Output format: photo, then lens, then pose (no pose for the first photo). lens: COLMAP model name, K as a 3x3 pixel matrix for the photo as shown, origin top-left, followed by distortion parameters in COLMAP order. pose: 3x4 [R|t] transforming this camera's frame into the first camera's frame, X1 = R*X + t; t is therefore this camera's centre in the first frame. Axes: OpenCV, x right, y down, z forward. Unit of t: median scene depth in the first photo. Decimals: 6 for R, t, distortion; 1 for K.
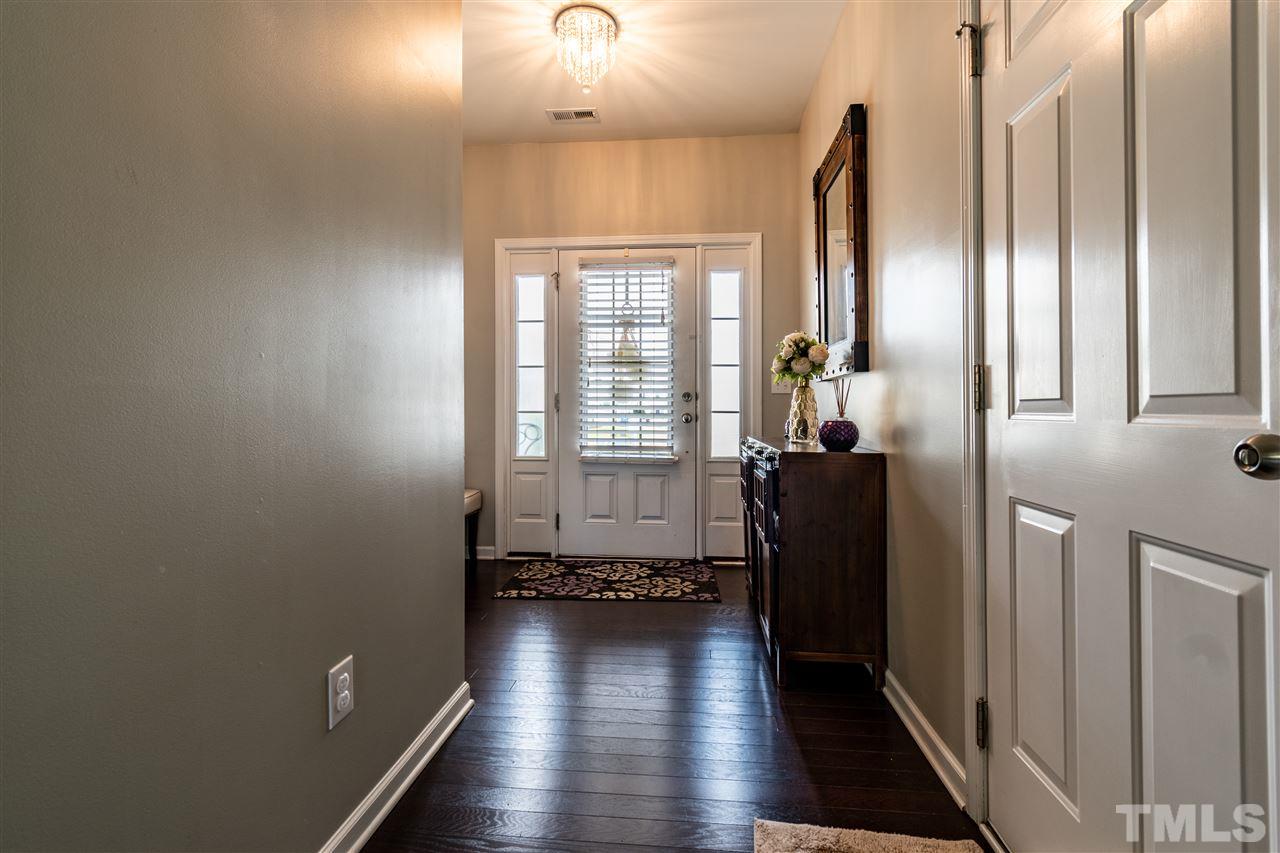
lens RADIAL K [[590.0, 0, 642.2], [0, 590.0, 414.0], [0, 0, 1]] dist [0.003611, -0.000094]
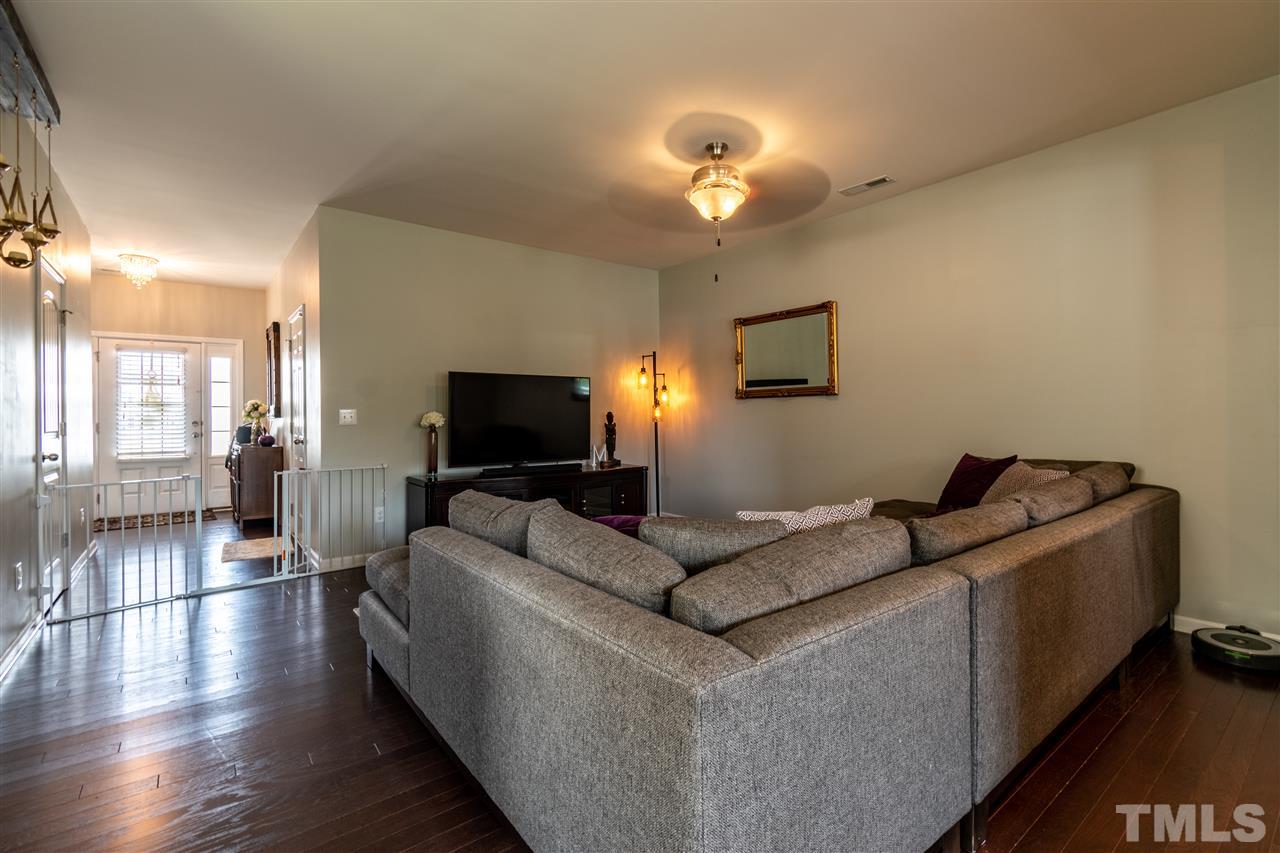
lens RADIAL K [[590.0, 0, 658.3], [0, 590.0, 414.3], [0, 0, 1]] dist [0.003611, -0.000094]
pose [[0.728830, -0.001612, 0.684693, -0.135571], [0.010504, 0.999906, -0.008826, -0.027468], [-0.684614, 0.013624, 0.728778, -1.348107]]
